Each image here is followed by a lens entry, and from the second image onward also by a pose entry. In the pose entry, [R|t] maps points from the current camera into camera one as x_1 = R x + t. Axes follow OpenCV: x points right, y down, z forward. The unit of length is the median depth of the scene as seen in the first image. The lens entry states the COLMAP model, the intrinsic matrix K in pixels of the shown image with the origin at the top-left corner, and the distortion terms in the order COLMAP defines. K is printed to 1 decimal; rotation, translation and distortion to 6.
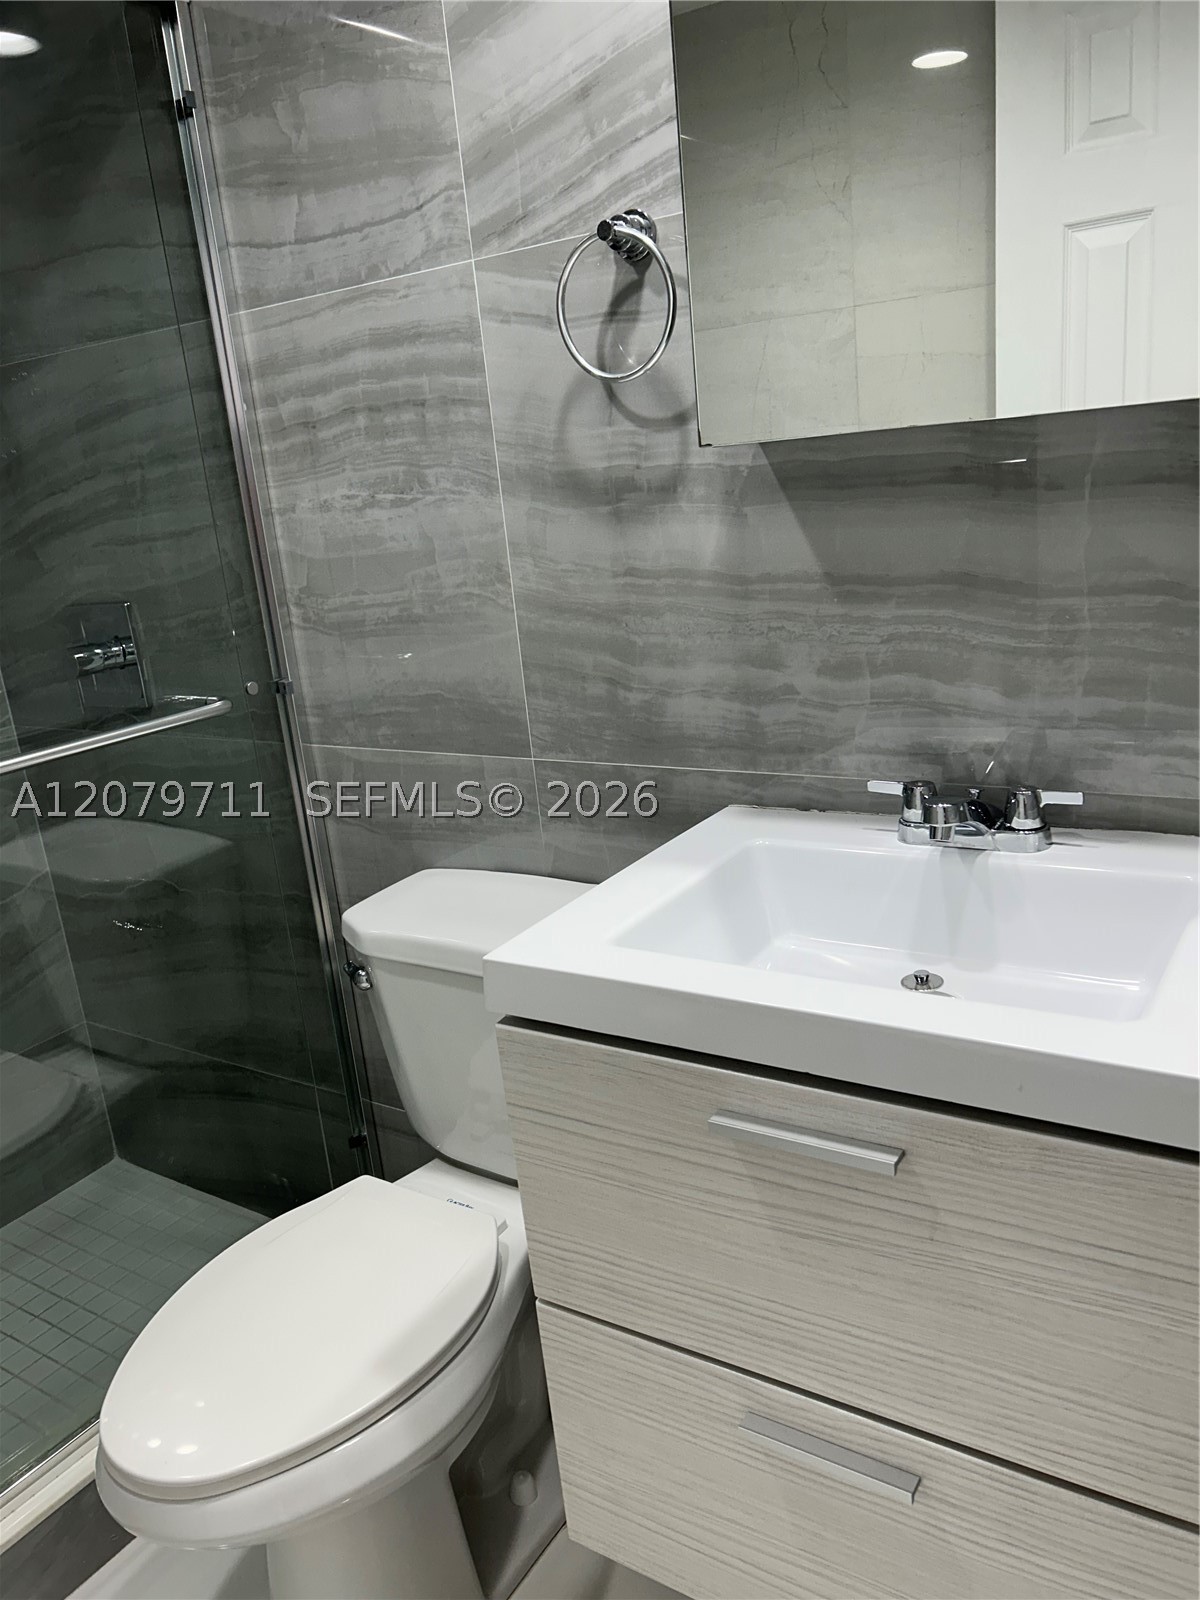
lens RADIAL K [[1224.7, 0, 594.8], [0, 1224.7, 816.2], [0, 0, 1]] dist [0.031919, -0.046999]
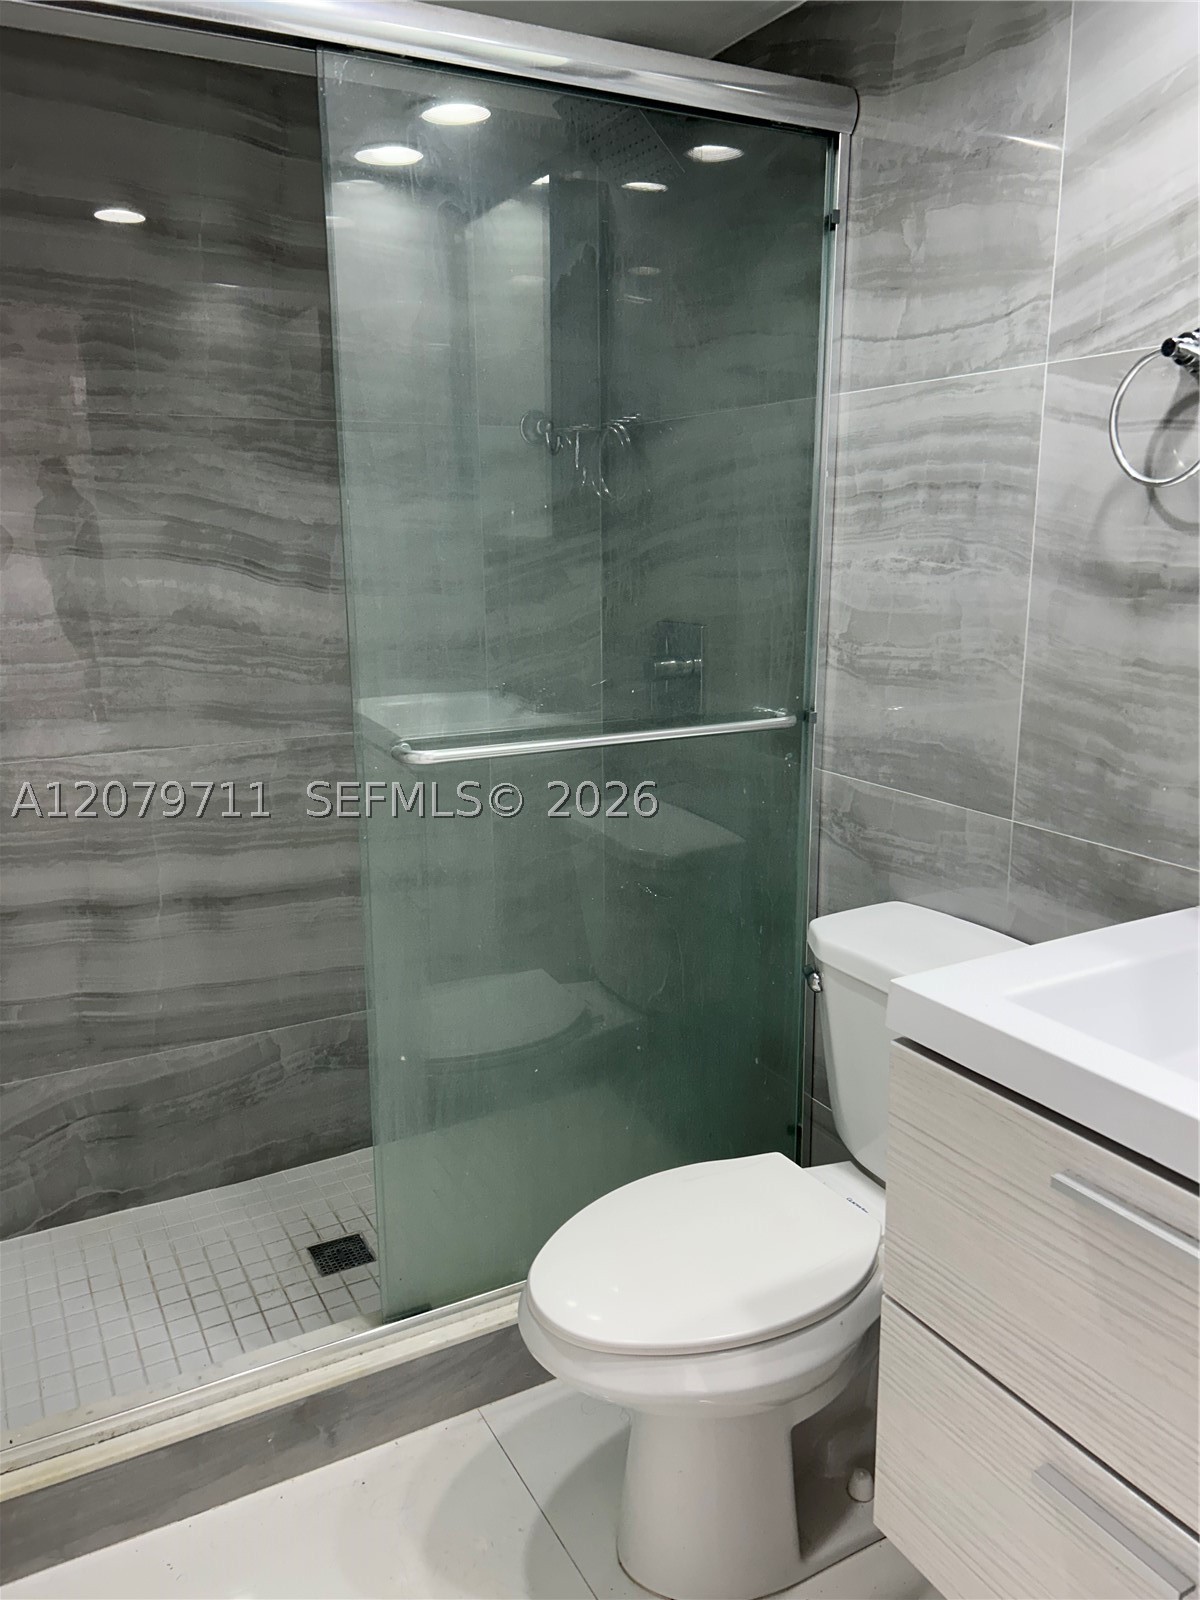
lens RADIAL K [[1224.7, 0, 601.2], [0, 1224.7, 801.2], [0, 0, 1]] dist [0.031919, -0.046999]
pose [[0.877601, 0.196663, -0.437195, 0.101505], [-0.211806, 0.977206, 0.014409, -0.003479], [0.430063, 0.079955, 0.899251, -0.114837]]
